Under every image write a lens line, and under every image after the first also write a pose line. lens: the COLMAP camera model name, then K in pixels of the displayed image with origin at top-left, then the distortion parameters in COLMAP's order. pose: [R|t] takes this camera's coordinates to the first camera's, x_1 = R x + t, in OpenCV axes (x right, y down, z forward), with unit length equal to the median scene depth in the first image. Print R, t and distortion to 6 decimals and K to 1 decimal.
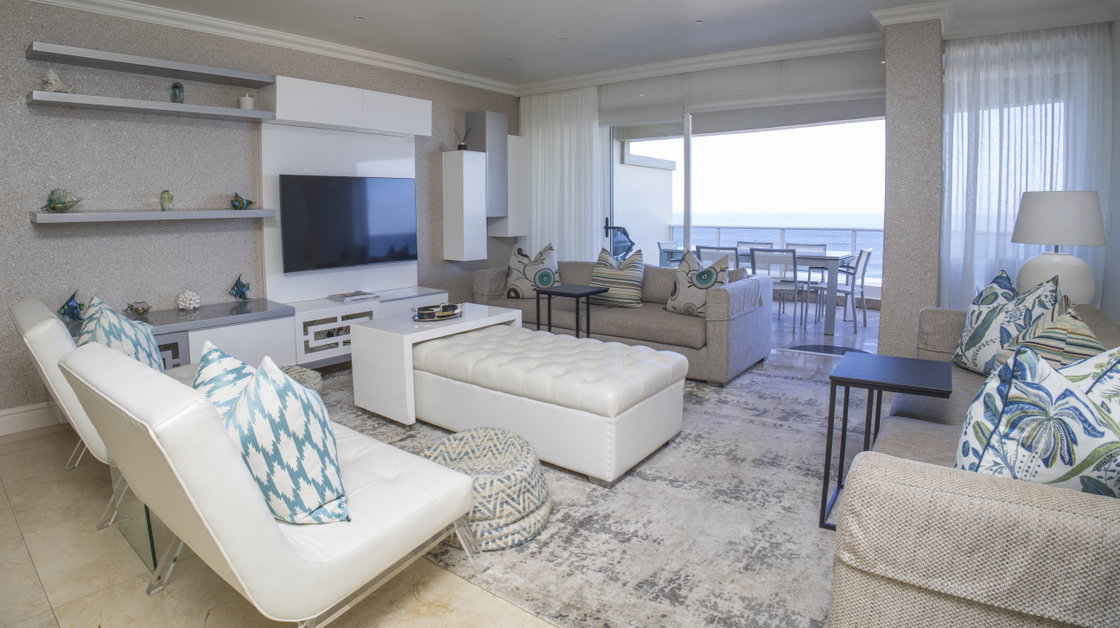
lens RADIAL K [[569.2, 0, 558.2], [0, 569.2, 260.5], [0, 0, 1]] dist [-0.149473, 0.030763]
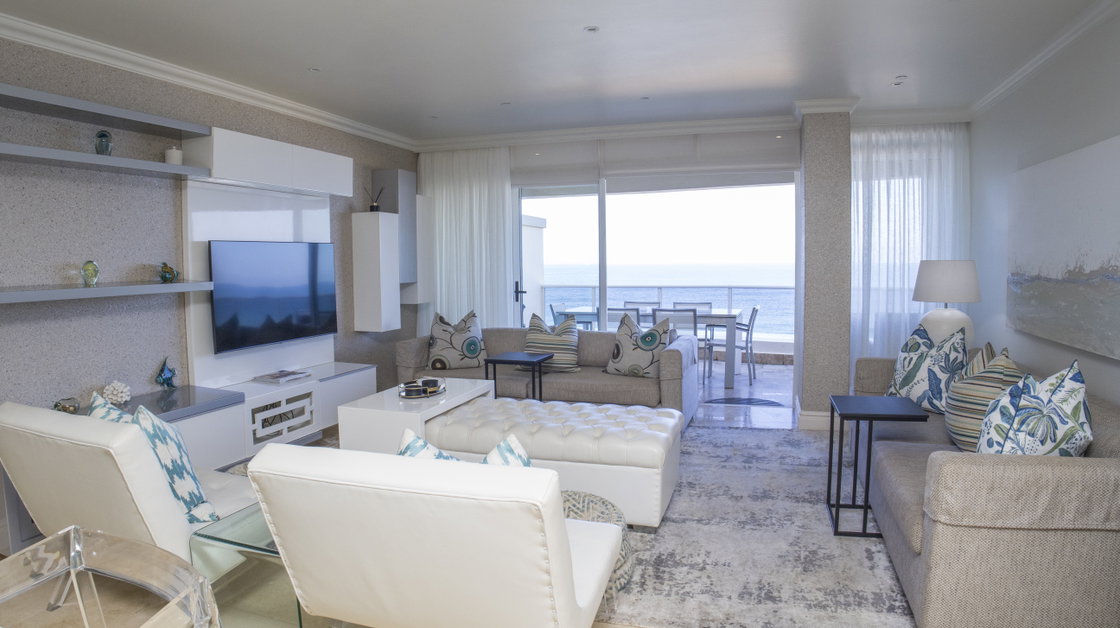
lens RADIAL K [[640.0, 0, 559.7], [0, 640.0, 306.8], [0, 0, 1]] dist [-0.152419, 0.032522]
pose [[0.946531, -0.025859, 0.321574, -0.348606], [0.032693, 0.999339, -0.015867, -0.022281], [-0.320951, 0.025532, 0.946752, -0.101999]]
